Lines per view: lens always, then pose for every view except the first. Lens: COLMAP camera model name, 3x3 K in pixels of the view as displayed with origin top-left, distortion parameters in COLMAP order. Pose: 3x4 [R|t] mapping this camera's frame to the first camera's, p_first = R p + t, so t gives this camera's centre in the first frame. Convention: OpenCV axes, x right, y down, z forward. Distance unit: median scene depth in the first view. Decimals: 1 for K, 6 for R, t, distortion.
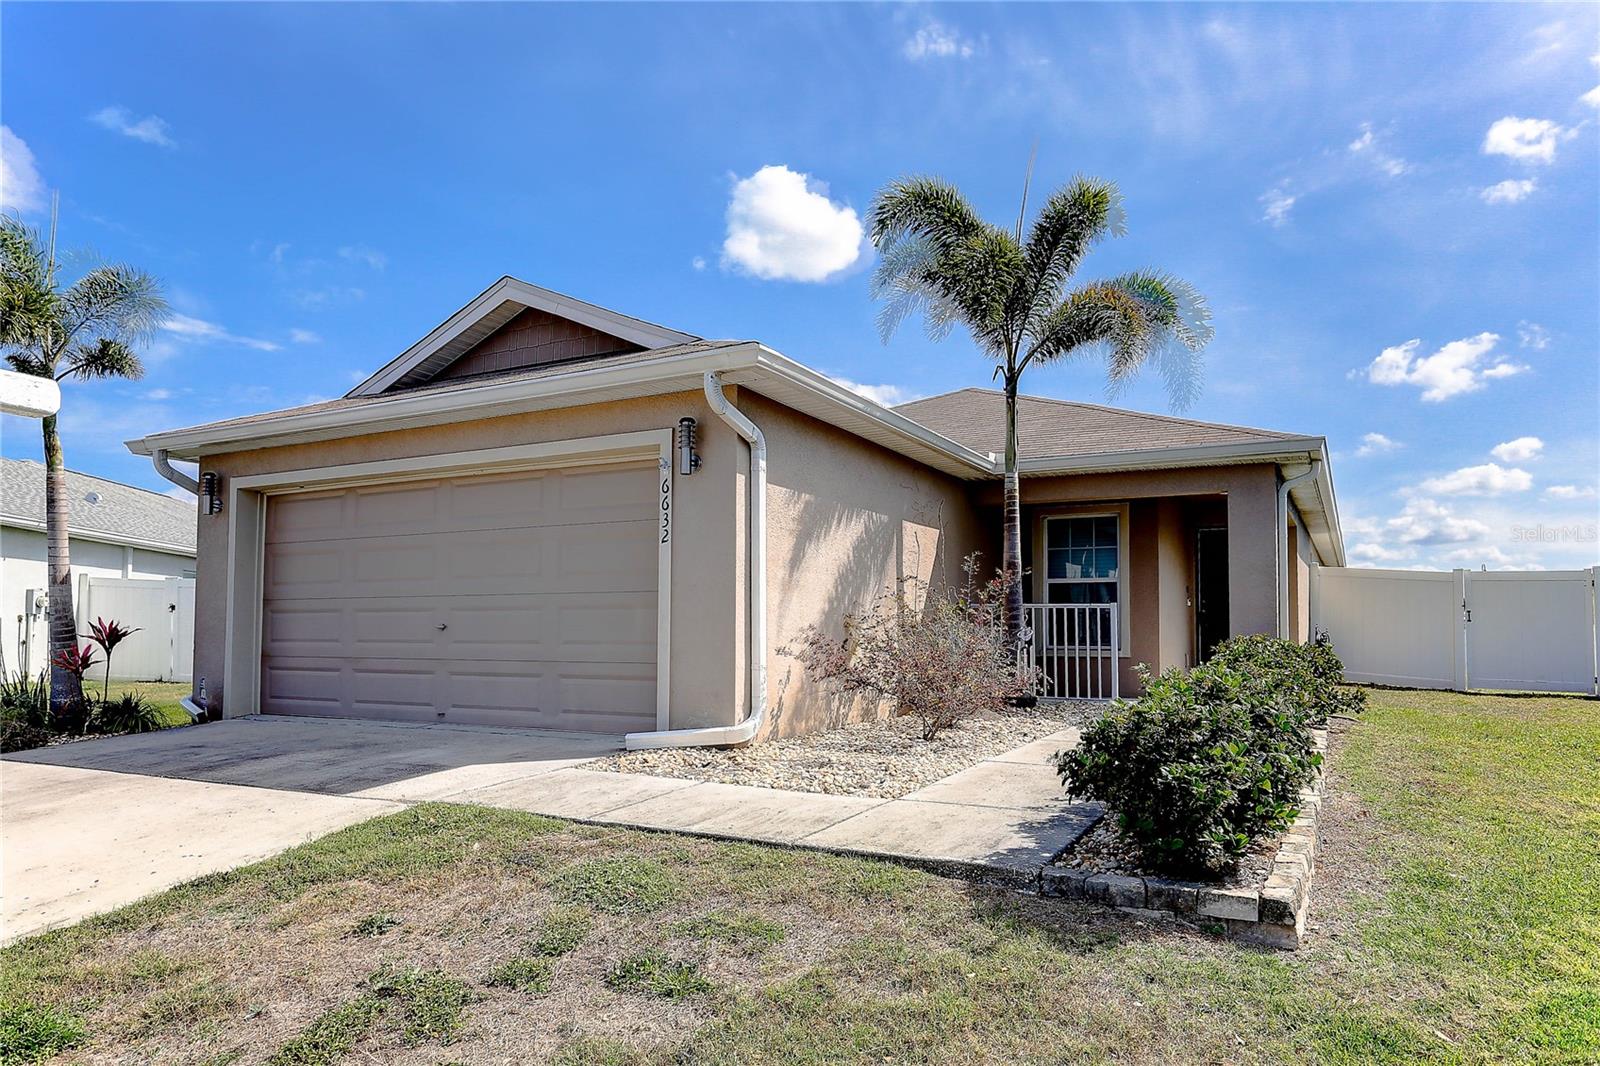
lens RADIAL K [[1089.9, 0, 800.6], [0, 1089.9, 535.8], [0, 0, 1]] dist [0.002737, 0.000031]
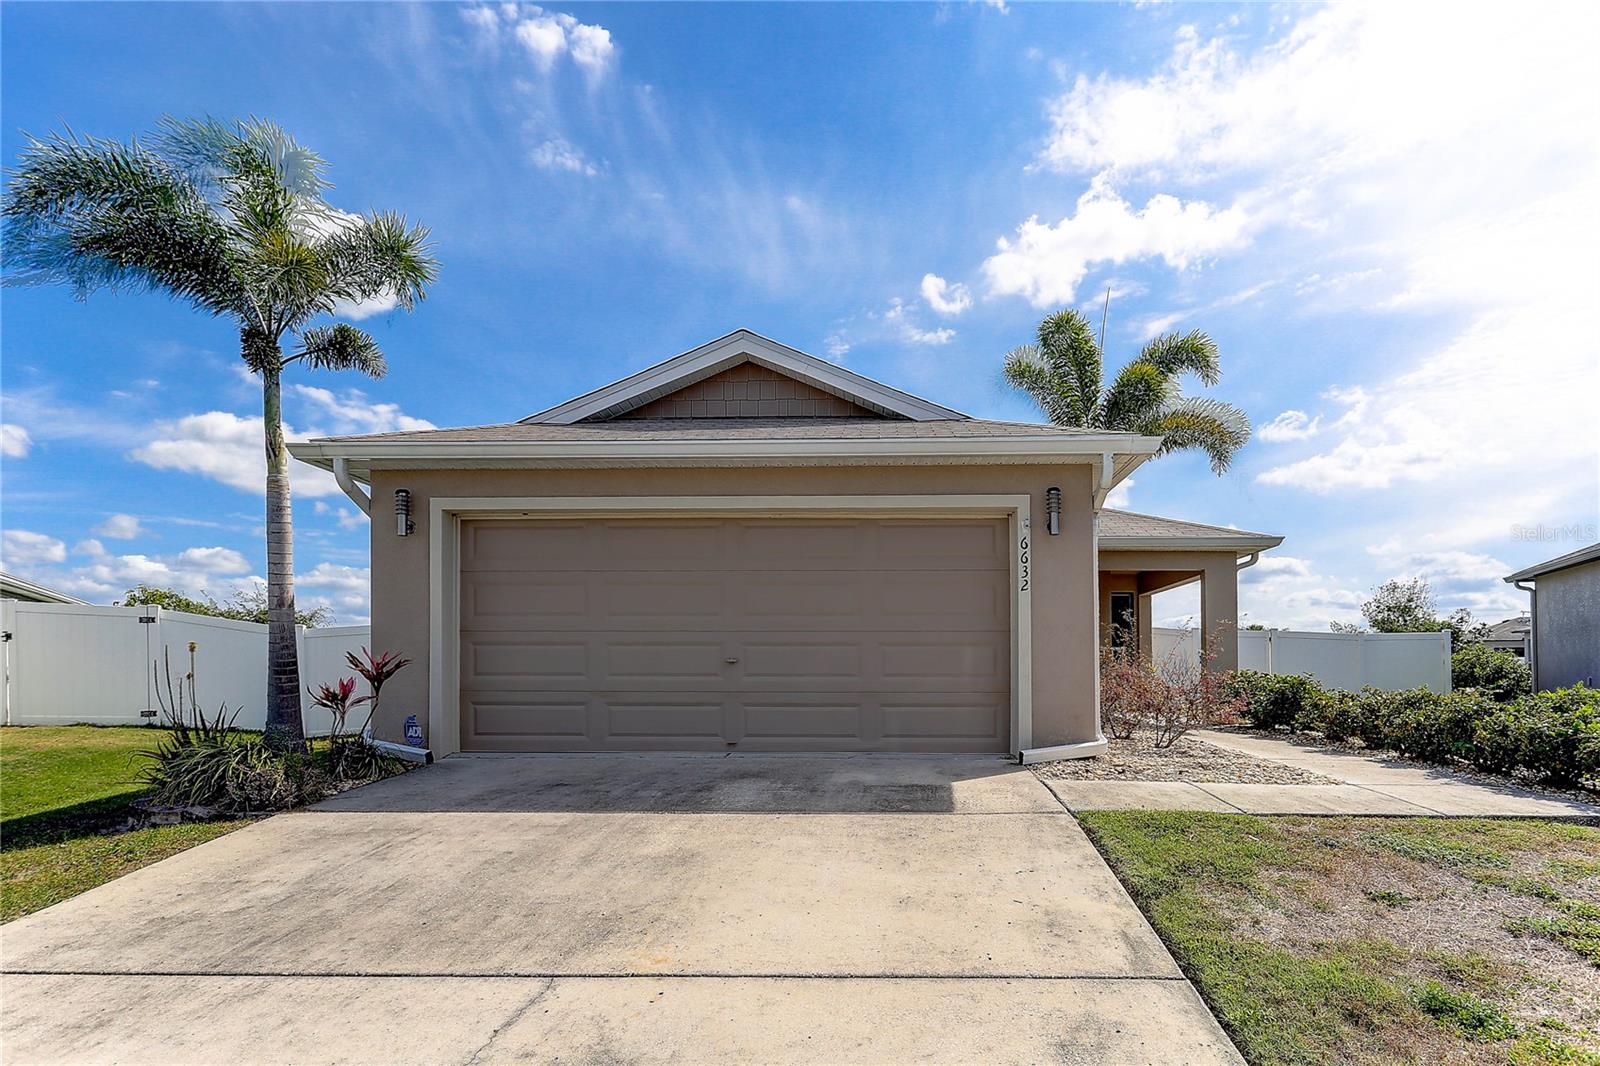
lens RADIAL K [[881.4, 0, 799.4], [0, 881.4, 634.1], [0, 0, 1]] dist [0.002305, 0.000624]
pose [[0.892676, 0.016911, 0.450382, -0.099171], [-0.041419, 0.998145, 0.044616, 0.002660], [-0.448792, -0.058482, 0.891721, 0.032892]]
